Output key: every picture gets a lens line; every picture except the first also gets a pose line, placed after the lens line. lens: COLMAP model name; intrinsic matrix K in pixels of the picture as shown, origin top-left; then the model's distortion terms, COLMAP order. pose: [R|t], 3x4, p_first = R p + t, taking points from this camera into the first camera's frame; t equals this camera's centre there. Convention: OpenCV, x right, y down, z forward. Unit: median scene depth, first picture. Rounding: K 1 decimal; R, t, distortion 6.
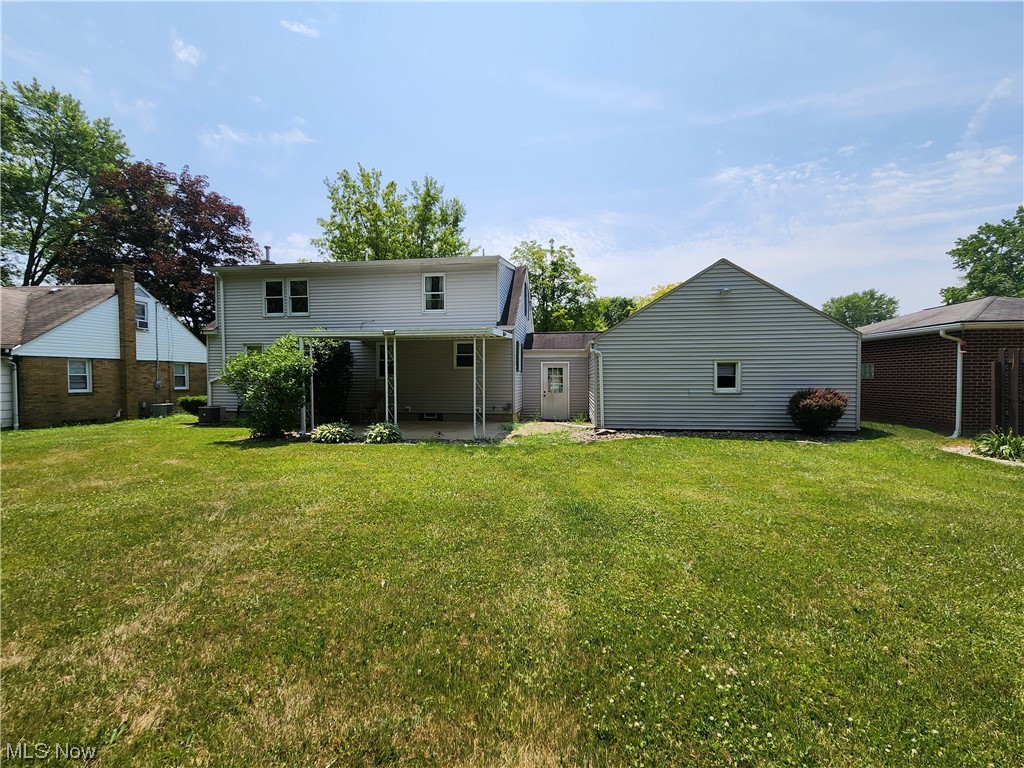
lens RADIAL K [[415.4, 0, 512.0], [0, 415.4, 381.7], [0, 0, 1]] dist [0.000151, 0.000626]
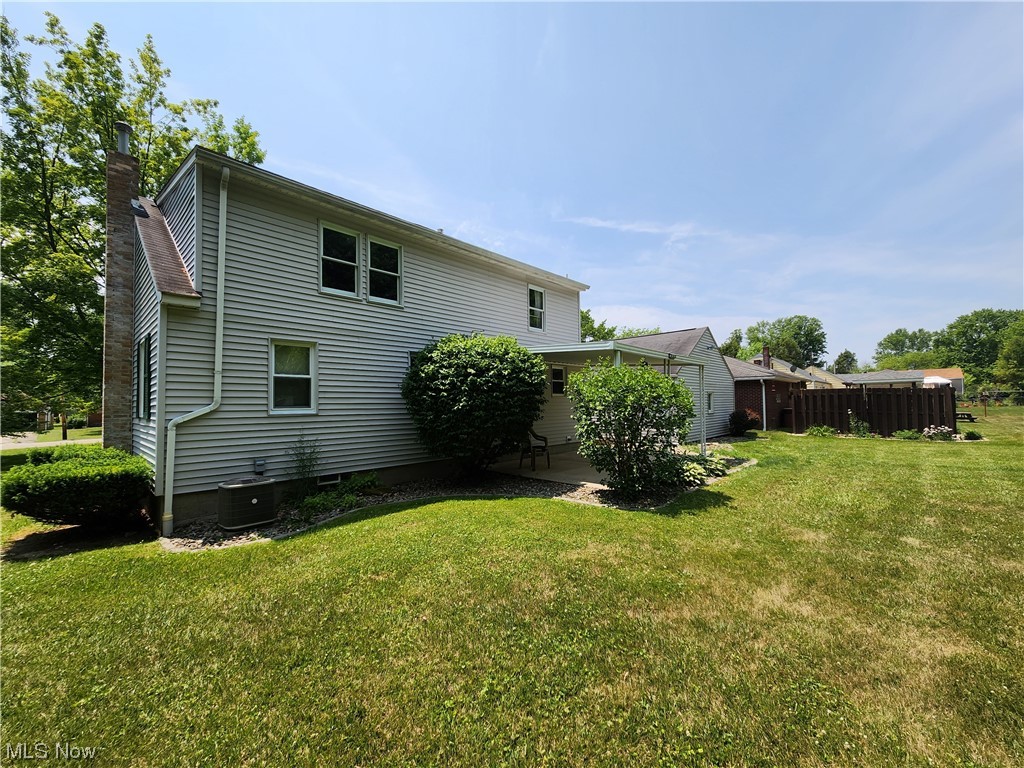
lens RADIAL K [[415.4, 0, 512.0], [0, 415.4, 387.8], [0, 0, 1]] dist [0.000151, 0.000626]
pose [[0.586459, 0.023930, 0.809626, -0.882239], [0.016267, 0.999014, -0.041311, -0.012029], [-0.809816, 0.037398, 0.585491, 0.512840]]
